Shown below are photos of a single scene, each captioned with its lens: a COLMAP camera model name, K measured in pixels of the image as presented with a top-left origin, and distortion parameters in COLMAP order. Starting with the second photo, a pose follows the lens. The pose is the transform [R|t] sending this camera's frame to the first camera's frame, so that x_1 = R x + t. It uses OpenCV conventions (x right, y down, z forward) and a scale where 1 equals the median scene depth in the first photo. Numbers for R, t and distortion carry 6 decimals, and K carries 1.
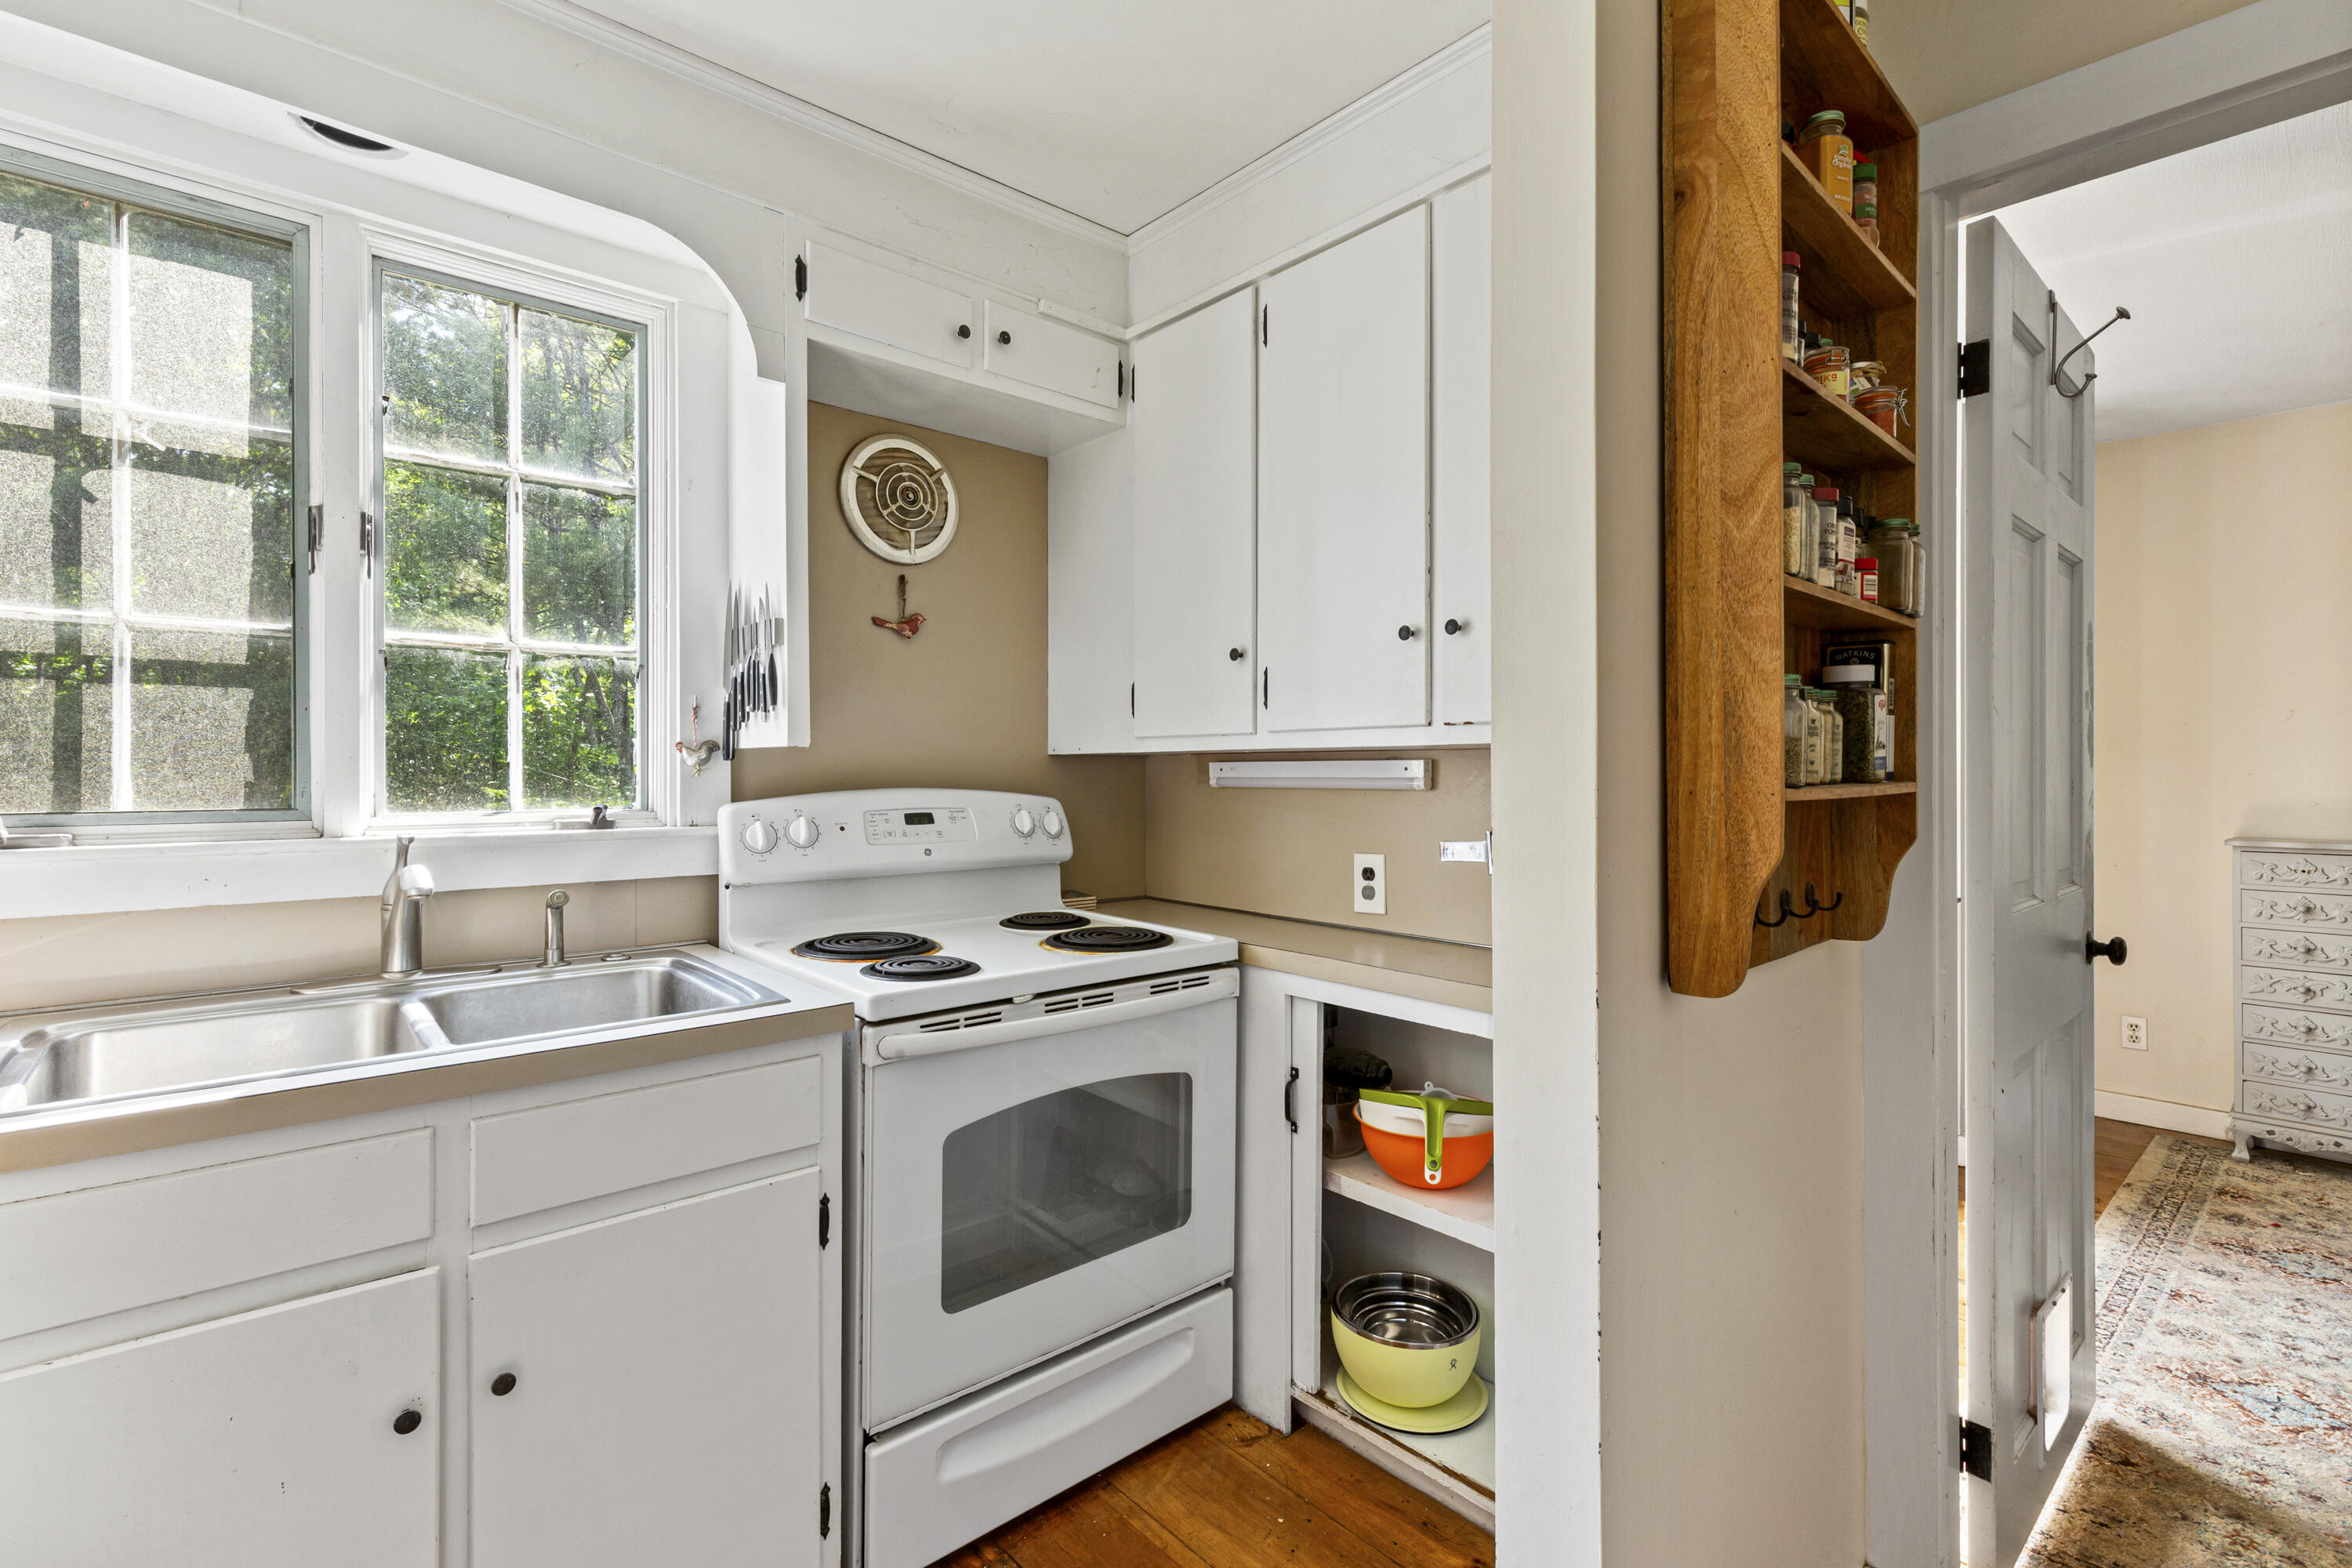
lens RADIAL K [[1073.1, 0, 1173.6], [0, 1073.1, 771.9], [0, 0, 1]] dist [0.009408, -0.001670]
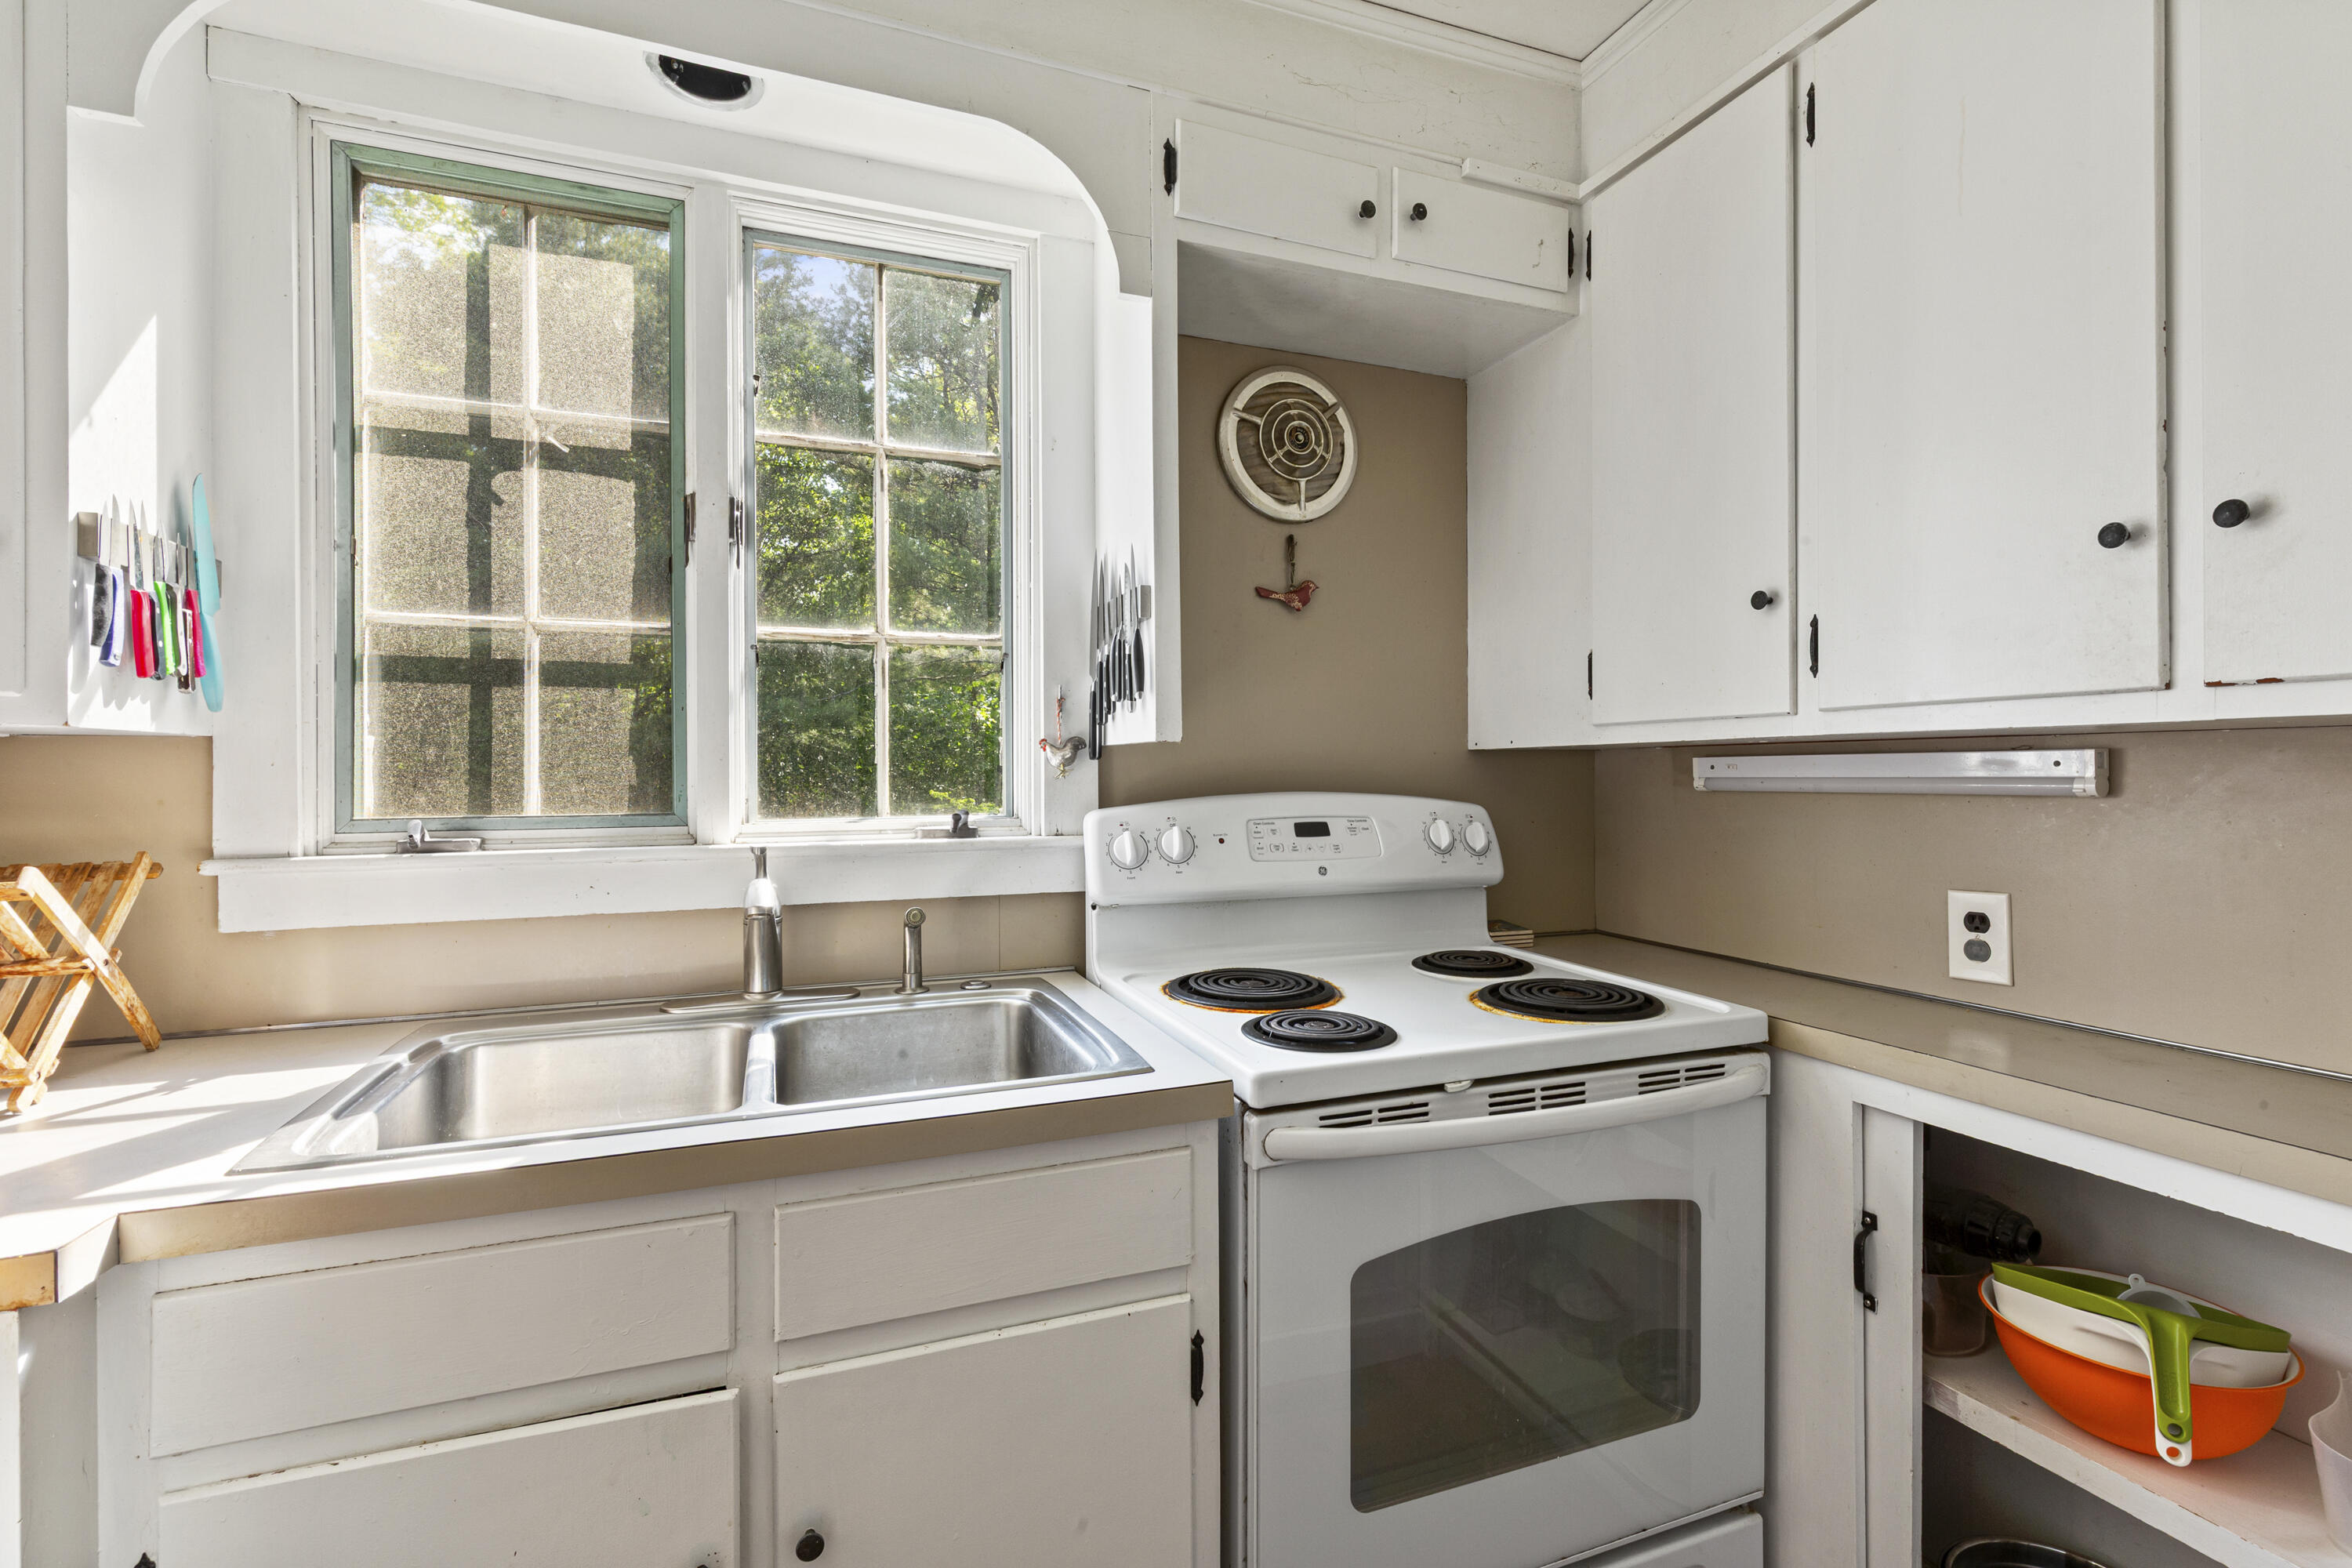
lens RADIAL K [[1073.1, 0, 1177.4], [0, 1073.1, 774.7], [0, 0, 1]] dist [0.009408, -0.001670]
pose [[0.939412, -0.004206, -0.342766, -0.063238], [0.004684, 0.999989, 0.000568, 0.001085], [0.342759, -0.002139, 0.939421, 0.234954]]
